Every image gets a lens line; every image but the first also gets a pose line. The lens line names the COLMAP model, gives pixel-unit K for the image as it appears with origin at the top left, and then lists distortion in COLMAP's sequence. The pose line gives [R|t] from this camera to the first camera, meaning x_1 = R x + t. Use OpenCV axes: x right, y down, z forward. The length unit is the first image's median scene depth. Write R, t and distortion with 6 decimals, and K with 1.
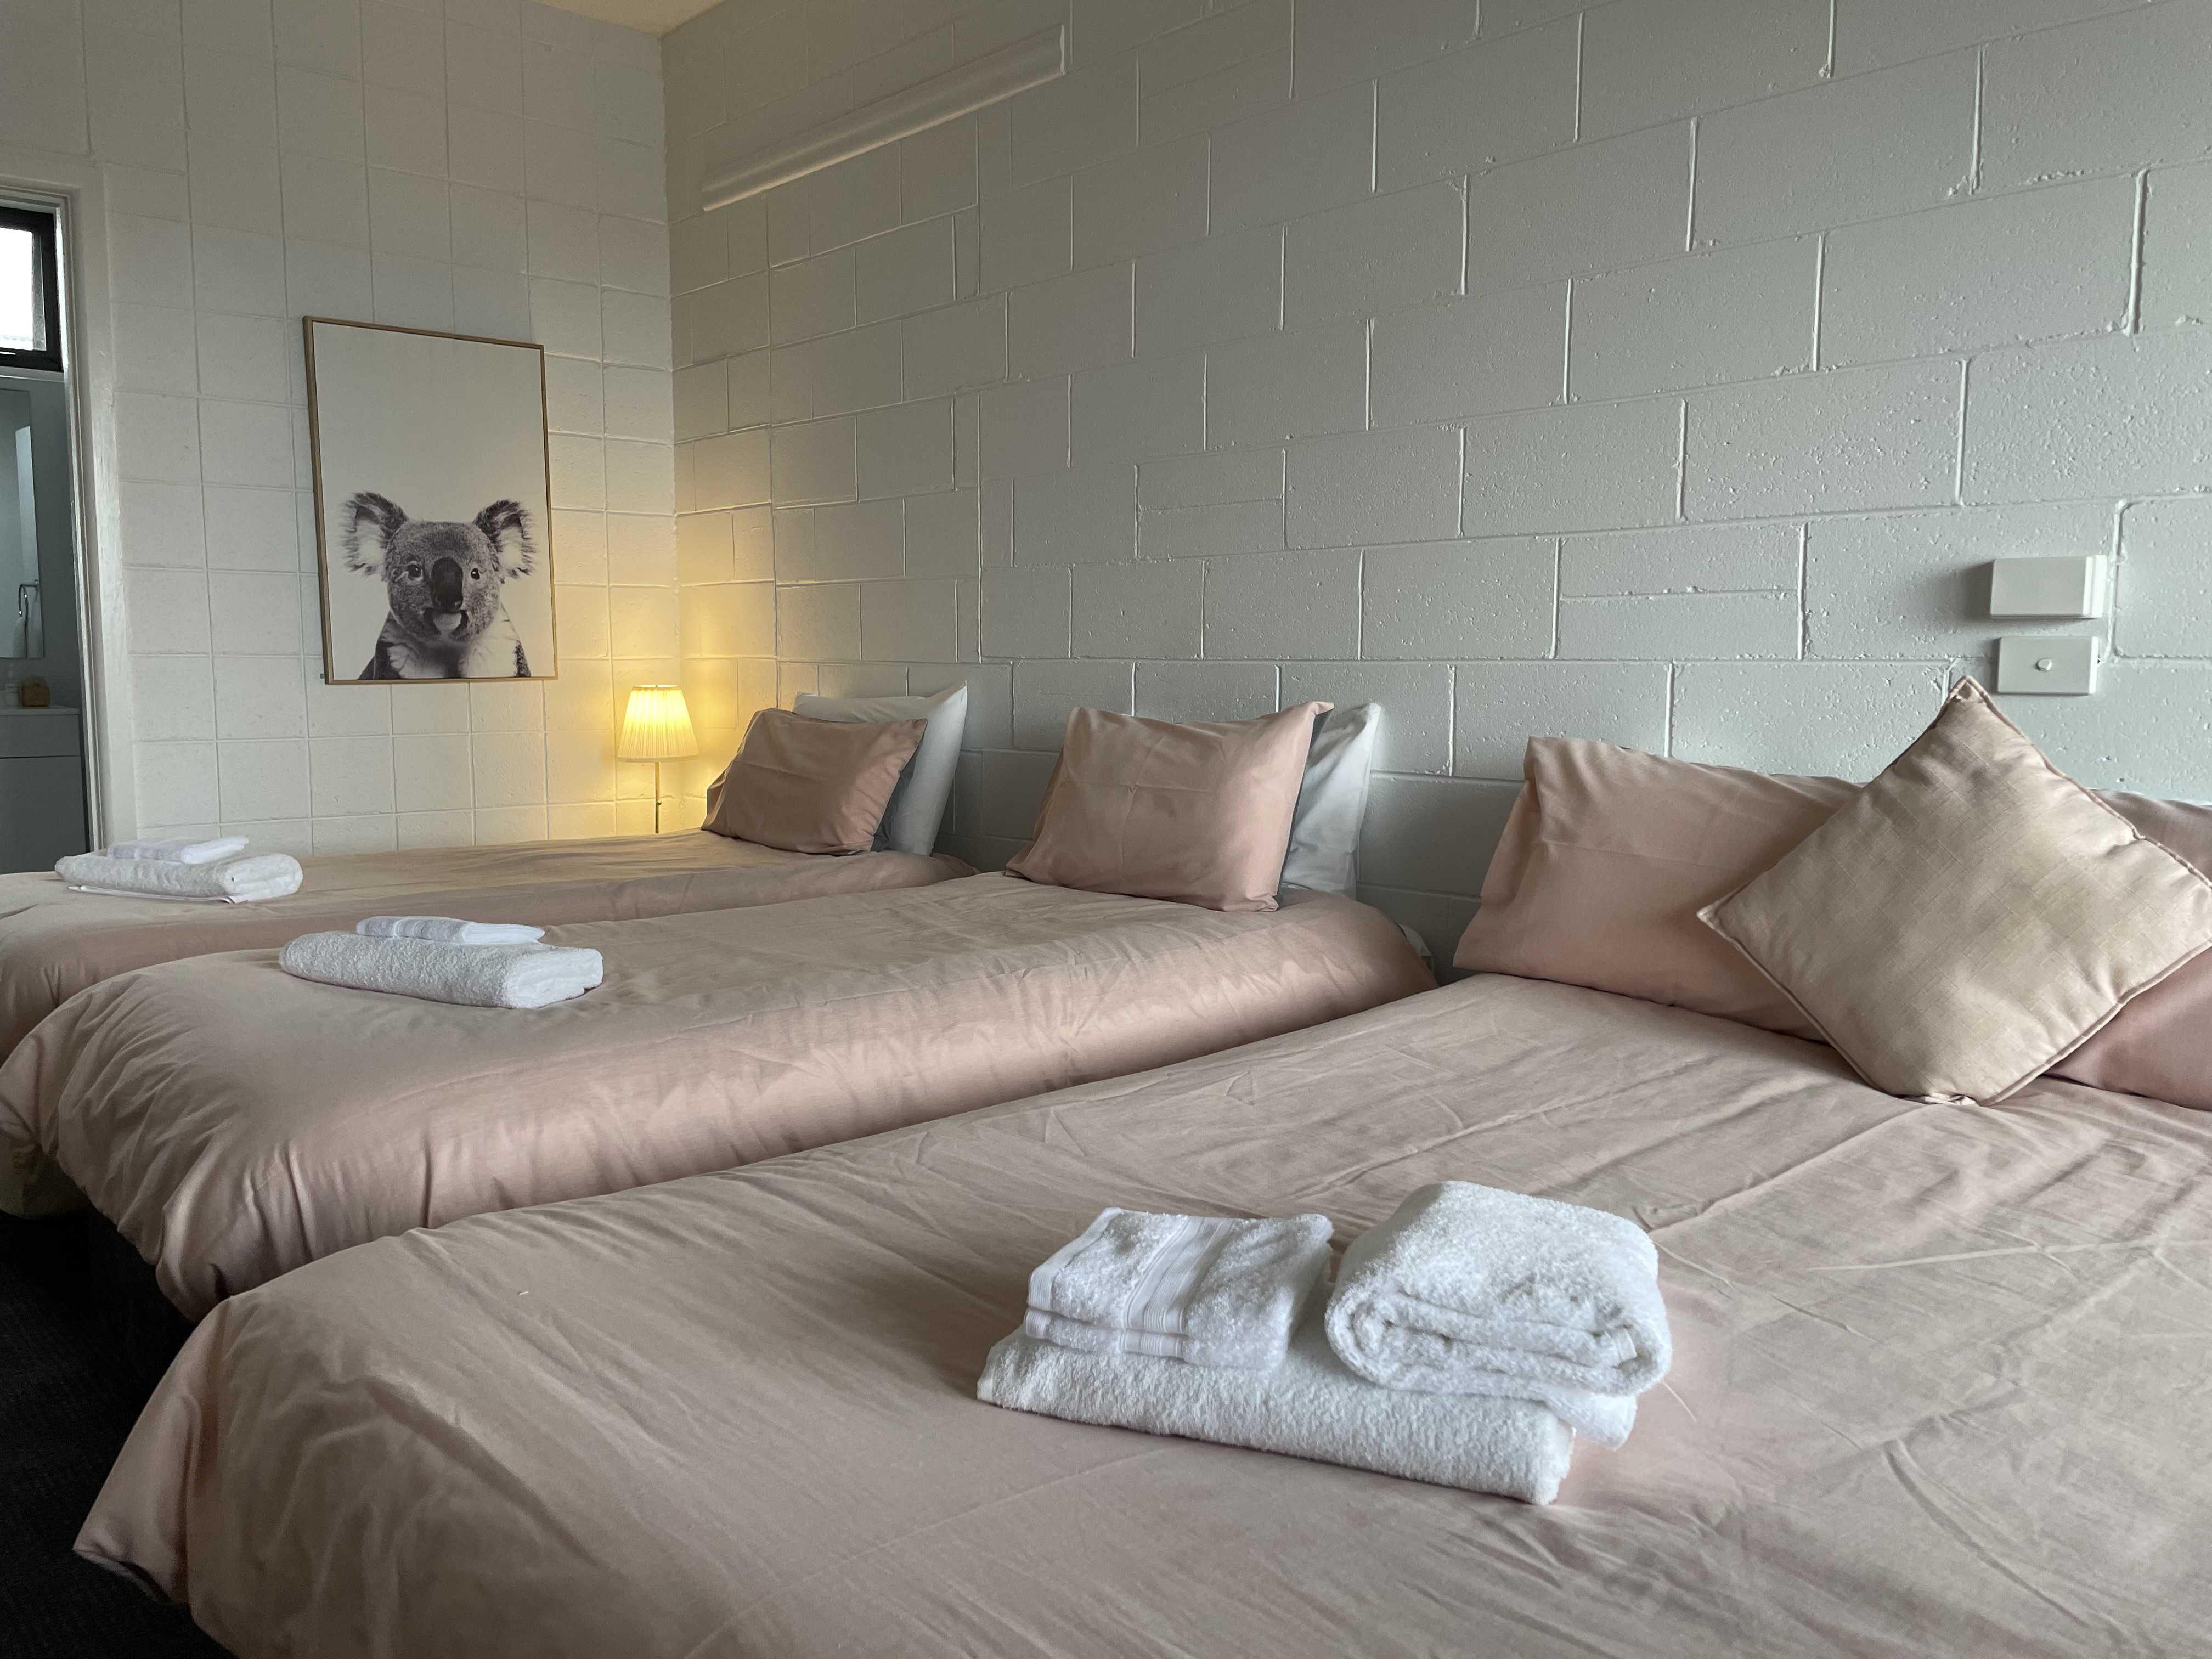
lens RADIAL K [[1669.2, 0, 1106.0], [0, 1669.2, 829.5], [0, 0, 1]] dist [0.100896, -0.129454]
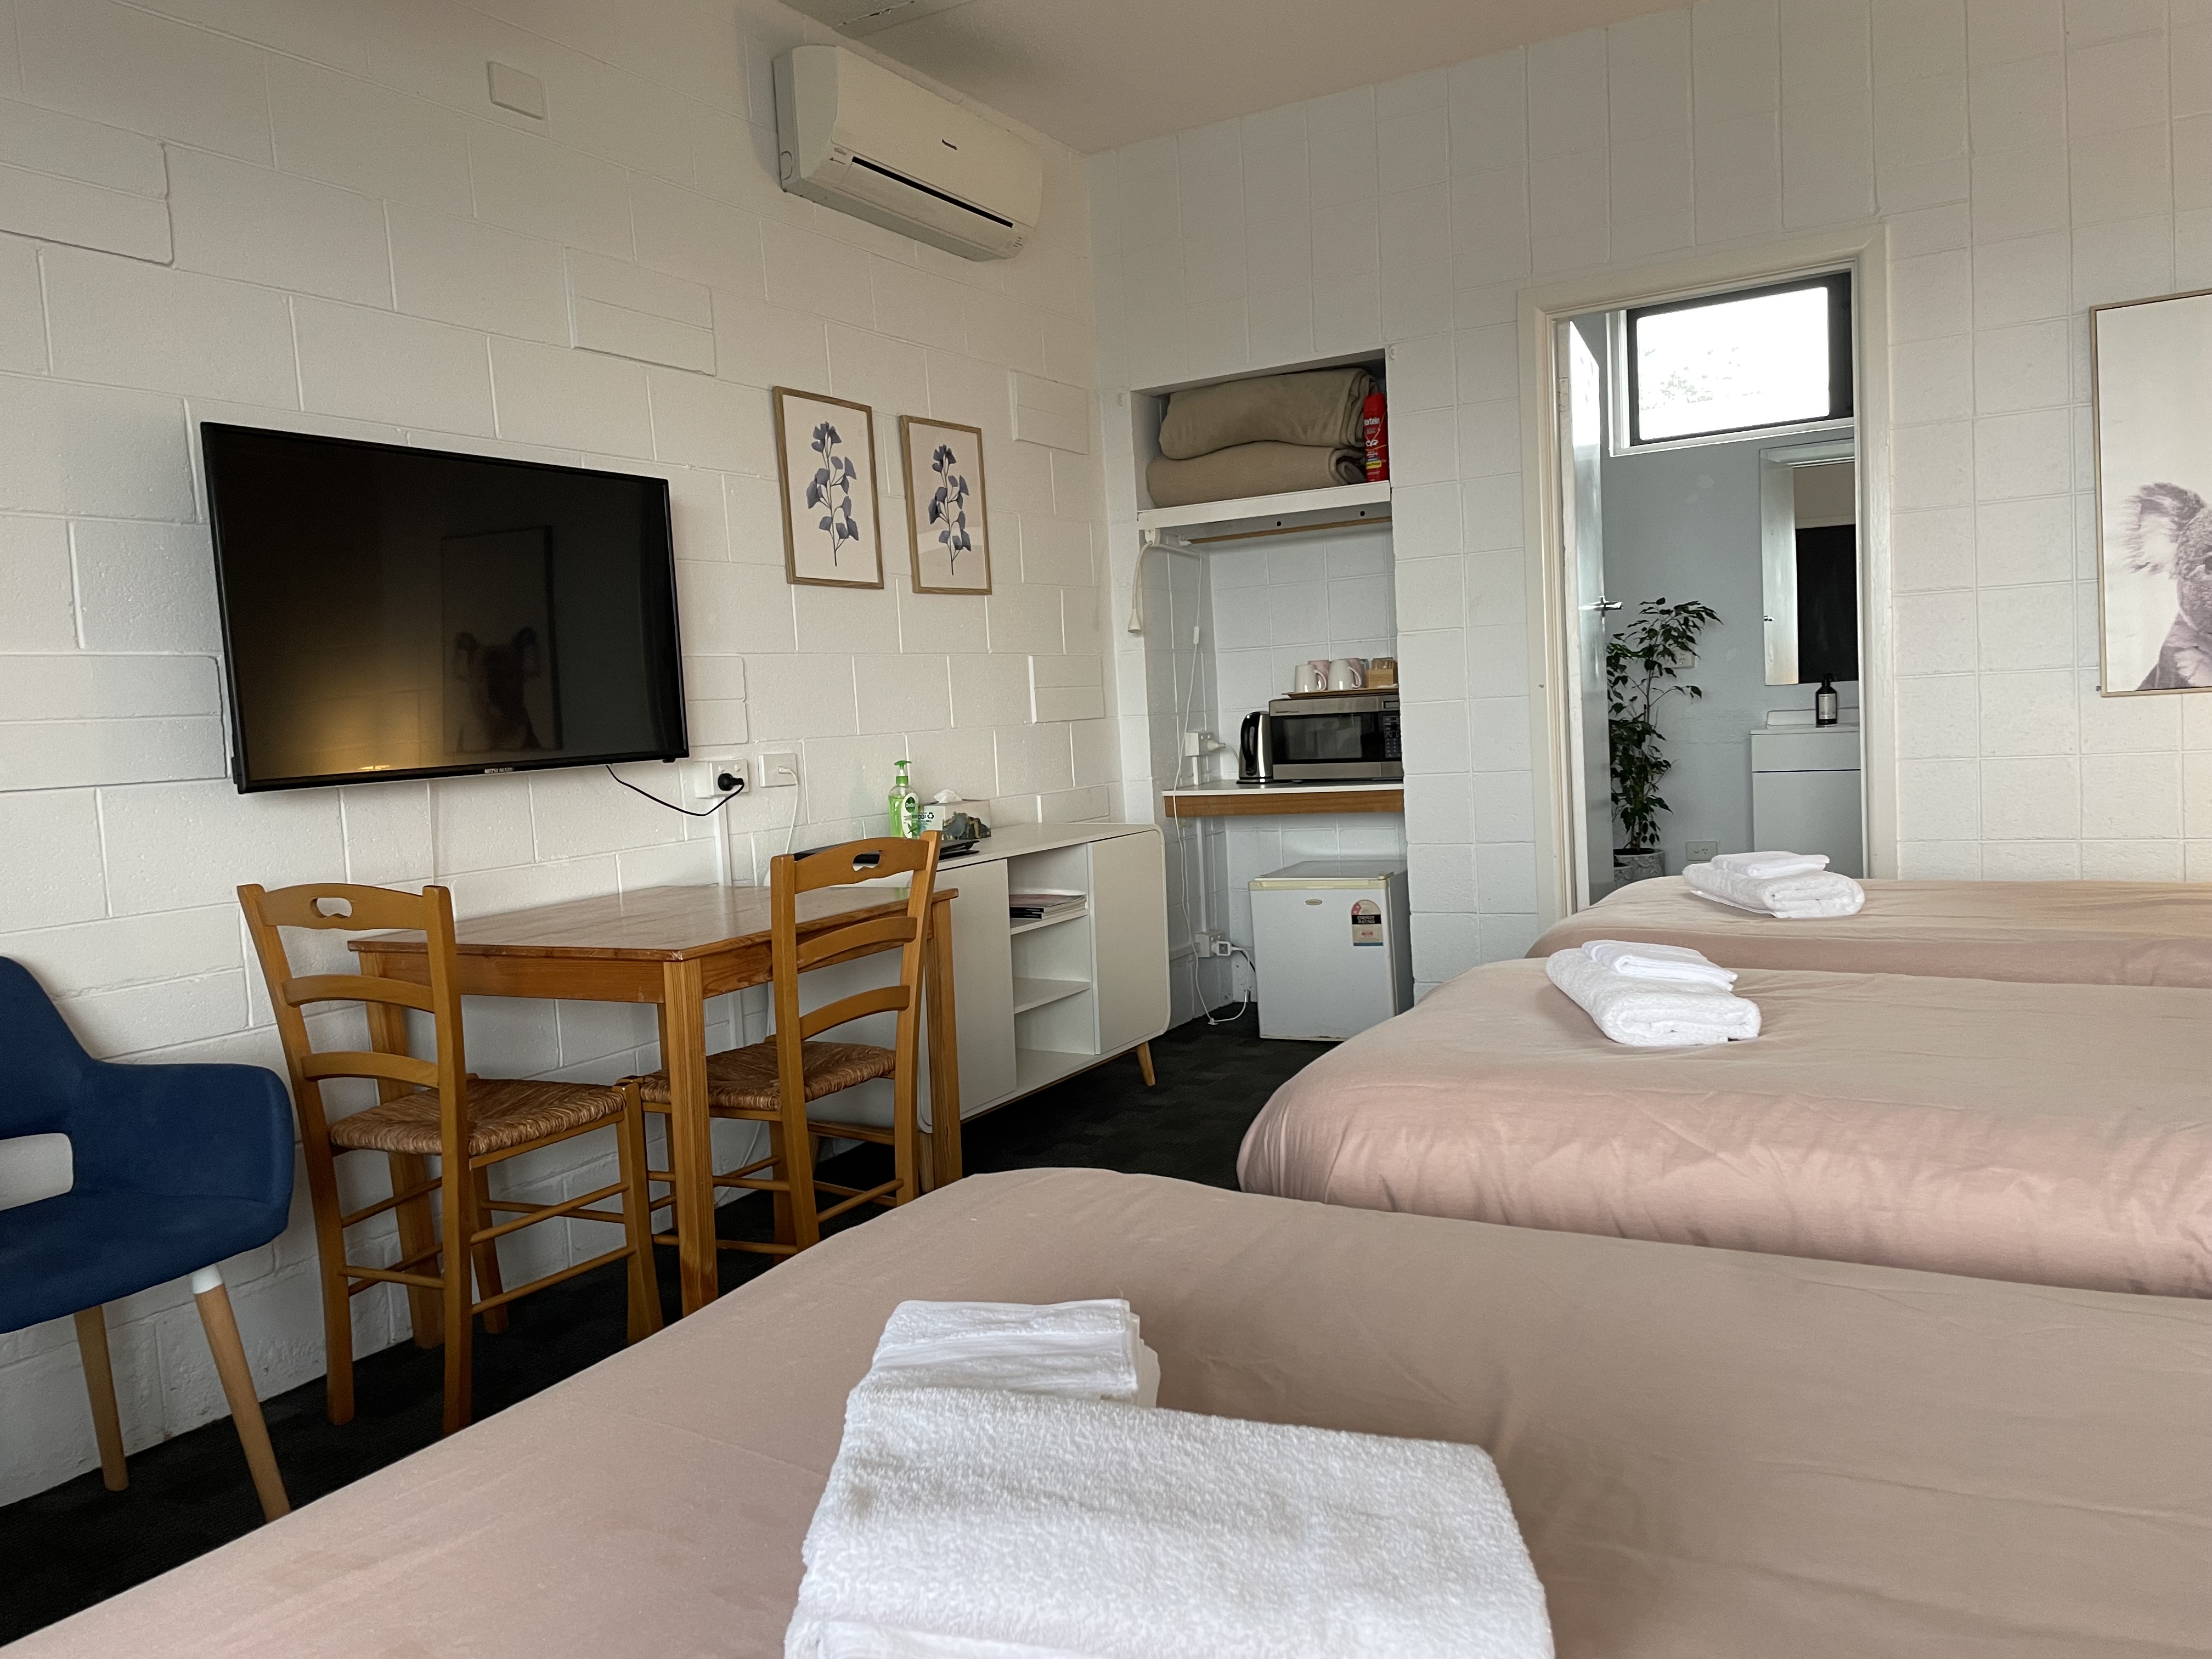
lens RADIAL K [[1669.2, 0, 1106.0], [0, 1669.2, 829.5], [0, 0, 1]] dist [0.100896, -0.129454]
pose [[0.306128, 0.046668, -0.950846, 0.283779], [-0.042347, 0.998477, 0.035372, -0.025035], [0.951048, 0.029437, 0.307638, 0.212056]]
